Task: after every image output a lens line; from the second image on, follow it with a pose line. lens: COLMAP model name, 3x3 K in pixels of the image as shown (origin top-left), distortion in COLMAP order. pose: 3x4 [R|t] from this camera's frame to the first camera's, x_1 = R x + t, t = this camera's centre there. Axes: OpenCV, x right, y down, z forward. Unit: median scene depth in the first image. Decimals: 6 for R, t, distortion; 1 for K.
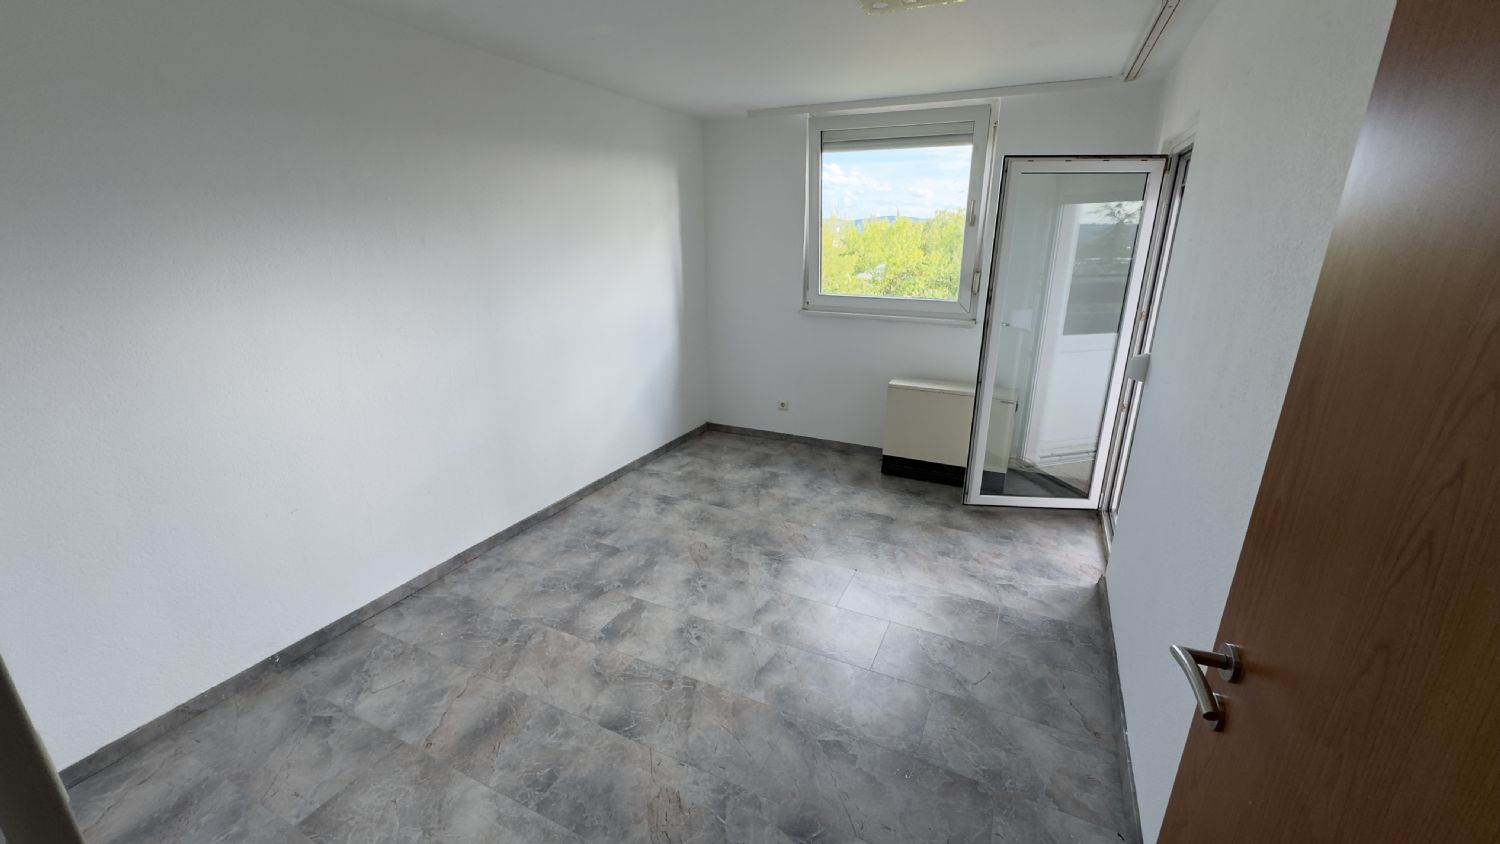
lens RADIAL K [[595.7, 0, 750.0], [0, 595.7, 422.0], [0, 0, 1]] dist [-0.005509, 0.000590]
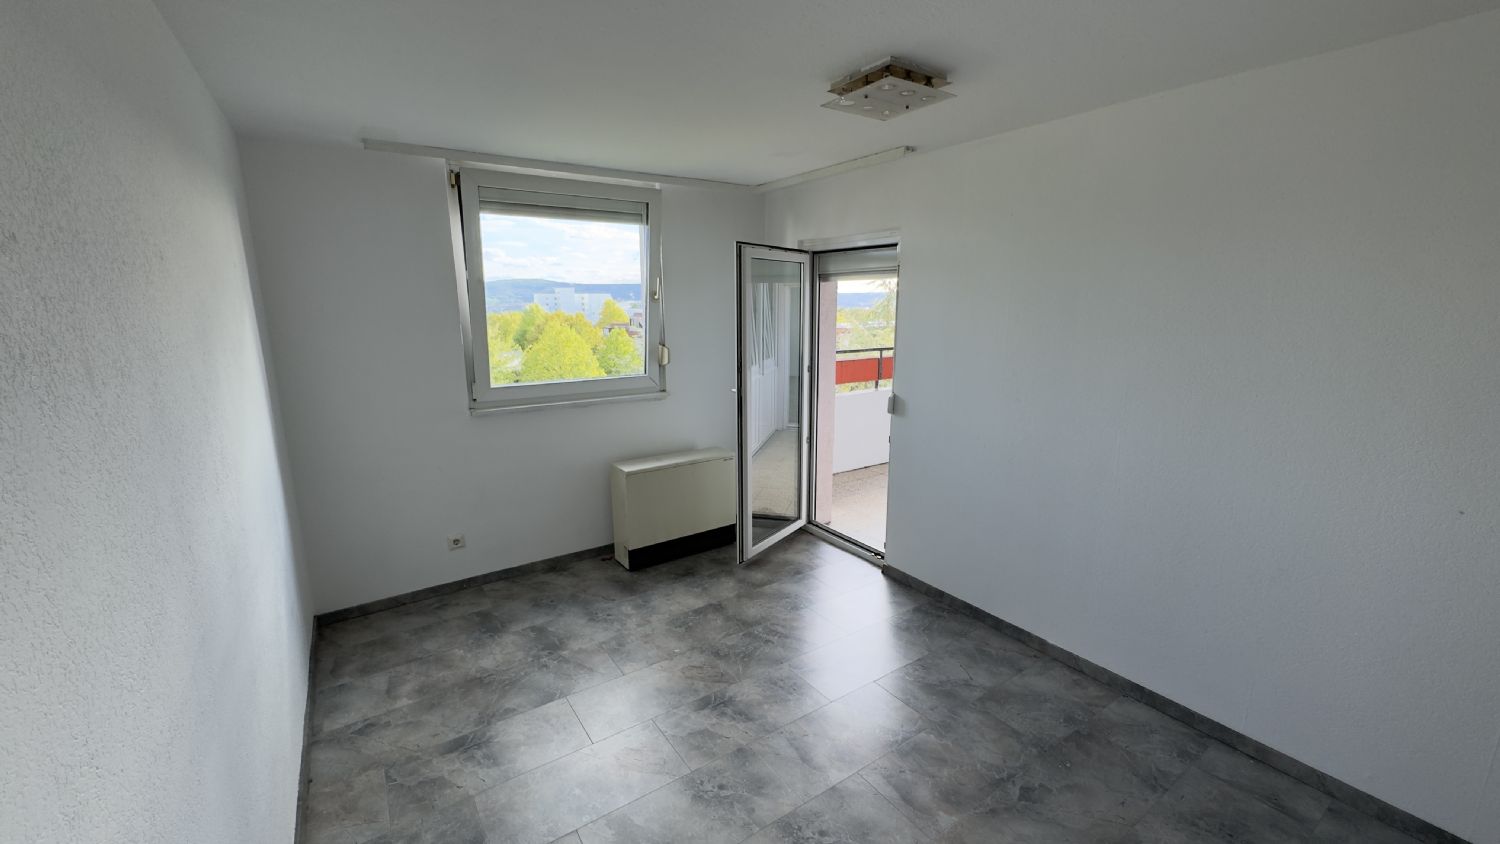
lens RADIAL K [[595.7, 0, 750.0], [0, 595.7, 422.0], [0, 0, 1]] dist [-0.005509, 0.000590]
pose [[0.498195, -0.177863, 0.848626, -0.425130], [0.267320, 0.962565, 0.044811, -0.126862], [-0.824828, 0.204530, 0.527092, 0.351178]]
